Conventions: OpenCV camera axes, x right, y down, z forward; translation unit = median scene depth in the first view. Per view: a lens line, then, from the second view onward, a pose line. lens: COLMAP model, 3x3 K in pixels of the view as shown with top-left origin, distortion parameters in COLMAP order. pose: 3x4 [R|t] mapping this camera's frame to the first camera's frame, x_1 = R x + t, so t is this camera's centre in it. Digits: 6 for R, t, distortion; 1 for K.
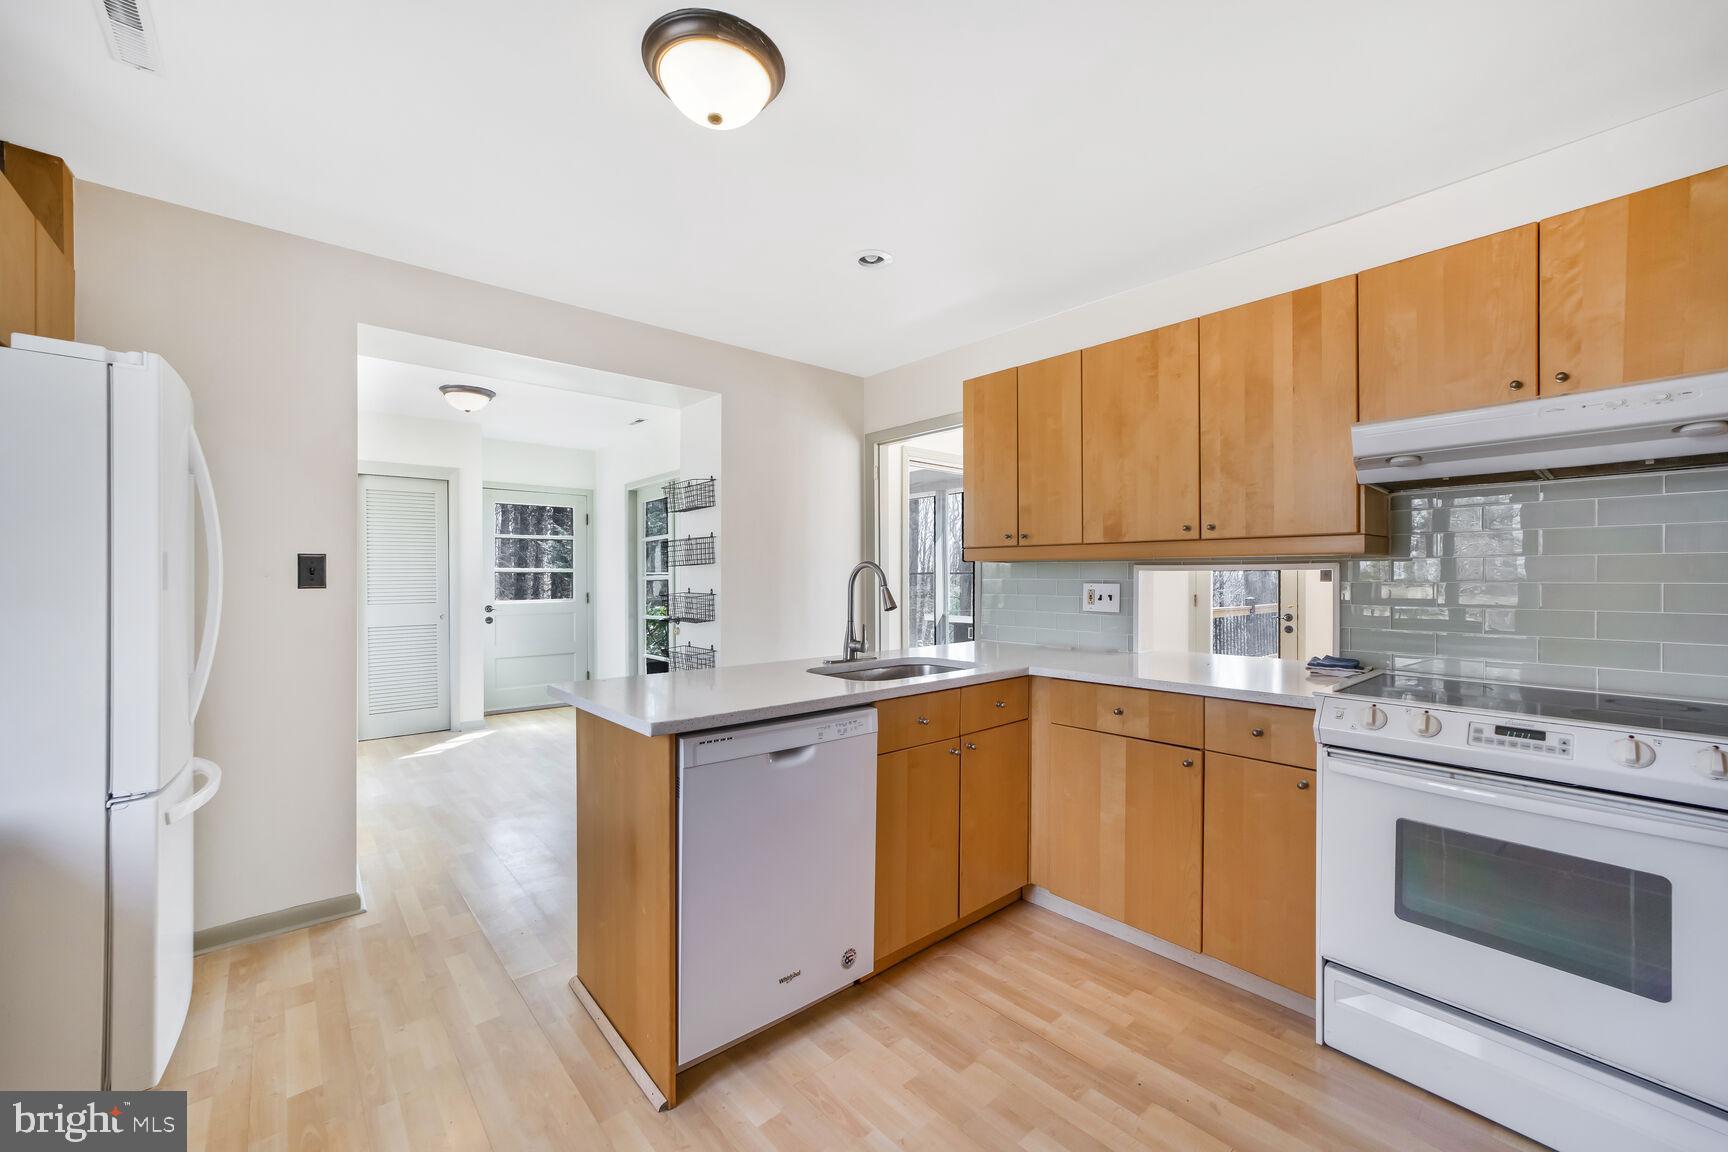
lens RADIAL K [[678.4, 0, 869.4], [0, 678.4, 569.4], [0, 0, 1]] dist [-0.001278, 0.009768]
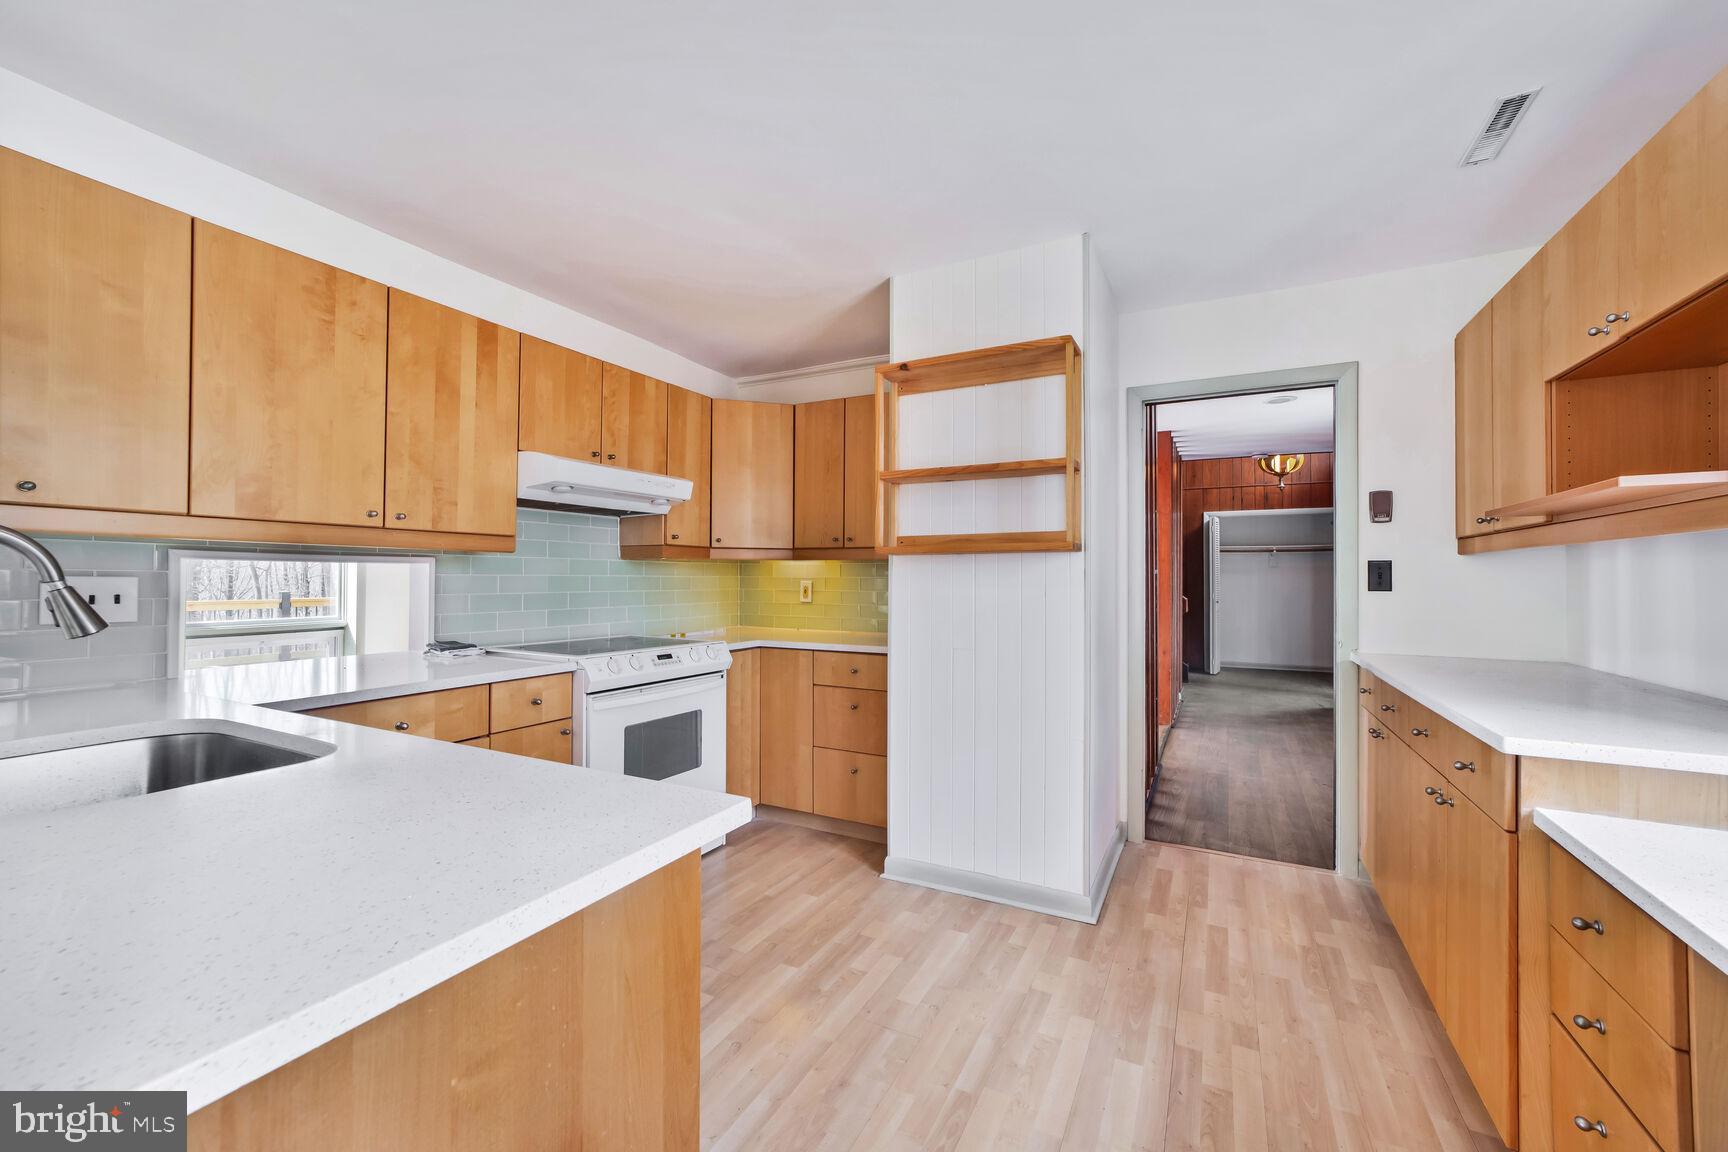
lens RADIAL K [[714.5, 0, 864.0], [0, 714.5, 576.0], [0, 0, 1]] dist [-0.000818, -0.000001]
pose [[-0.350302, 0.010813, 0.936574, -0.660699], [-0.009441, 0.999842, -0.015075, 0.030186], [-0.936589, -0.014123, -0.350145, 0.754496]]
